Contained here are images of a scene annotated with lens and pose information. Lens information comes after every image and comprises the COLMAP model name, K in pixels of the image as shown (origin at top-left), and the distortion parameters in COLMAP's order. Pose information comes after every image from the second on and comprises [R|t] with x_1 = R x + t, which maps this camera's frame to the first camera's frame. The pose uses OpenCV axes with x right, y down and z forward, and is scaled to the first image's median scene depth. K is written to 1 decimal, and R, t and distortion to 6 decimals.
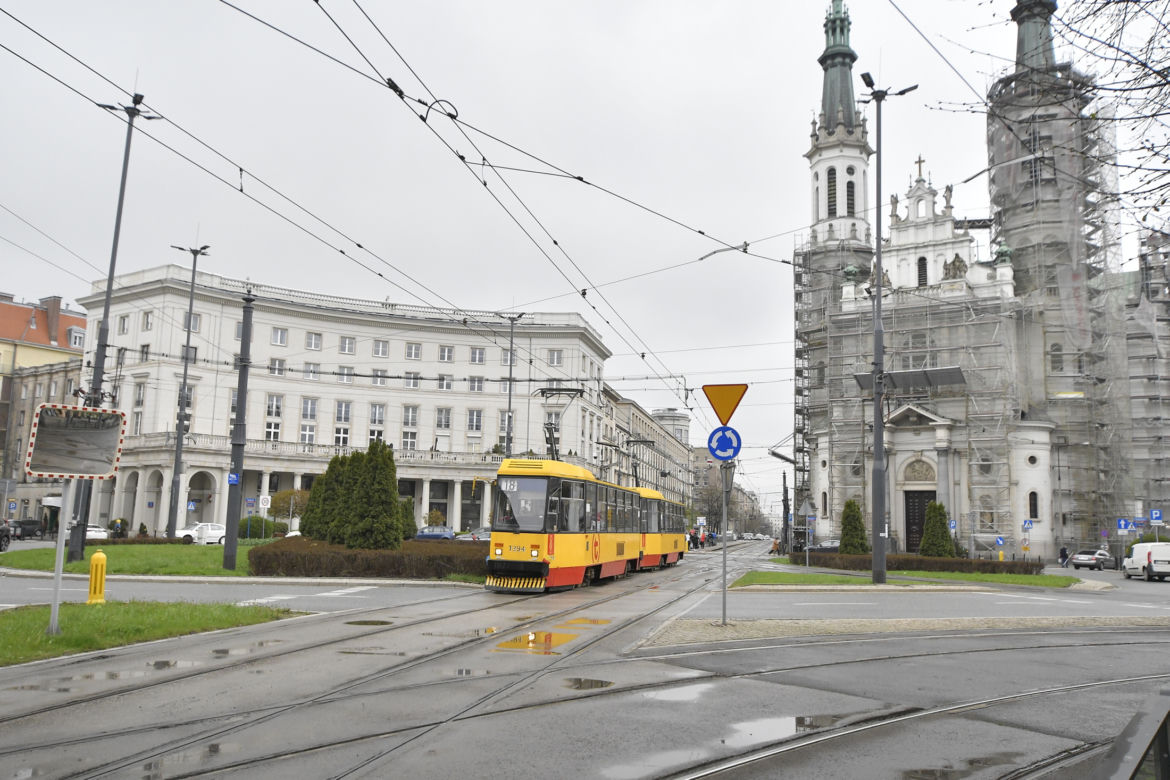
lens RADIAL K [[1005.2, 0, 562.8], [0, 1005.2, 387.2], [0, 0, 1]] dist [0.022659, 0.007436]
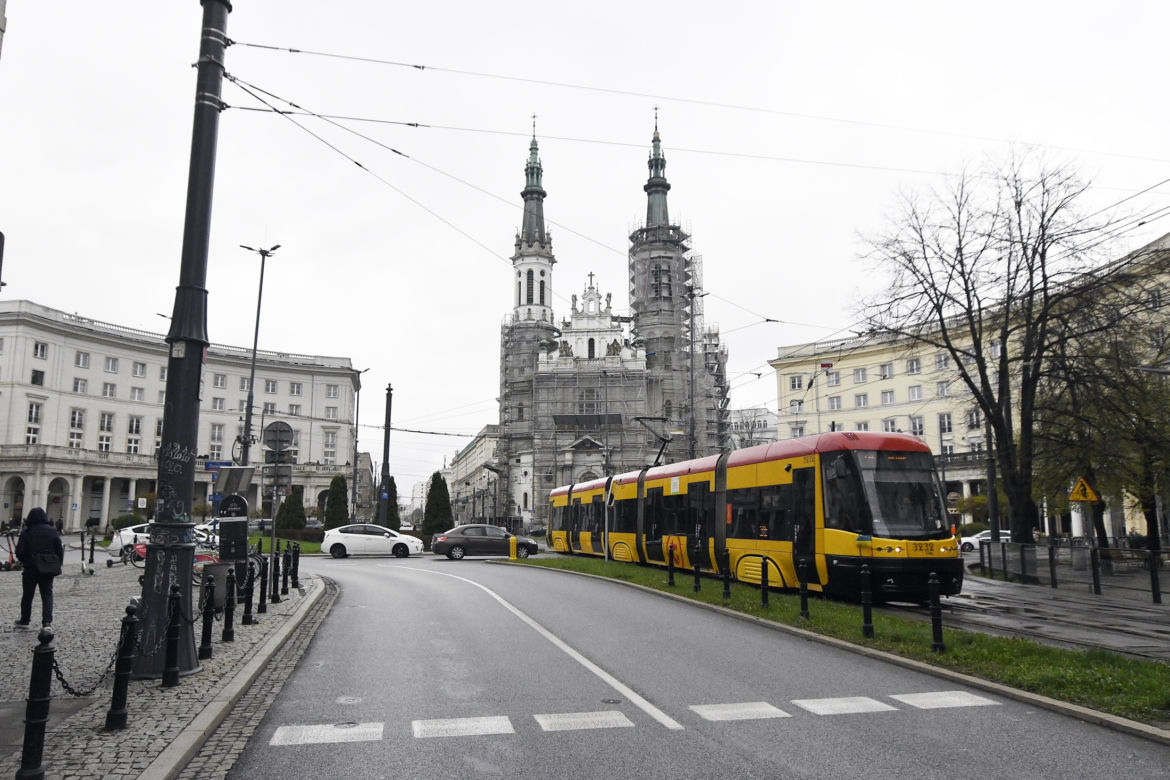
lens RADIAL K [[825.4, 0, 547.0], [0, 825.4, 405.0], [0, 0, 1]] dist [0.001331, 0.005102]
pose [[0.915292, 0.040061, 0.400794, -0.201072], [-0.042902, 0.999077, -0.001885, -0.023232], [-0.400500, -0.015470, 0.916166, -0.117394]]
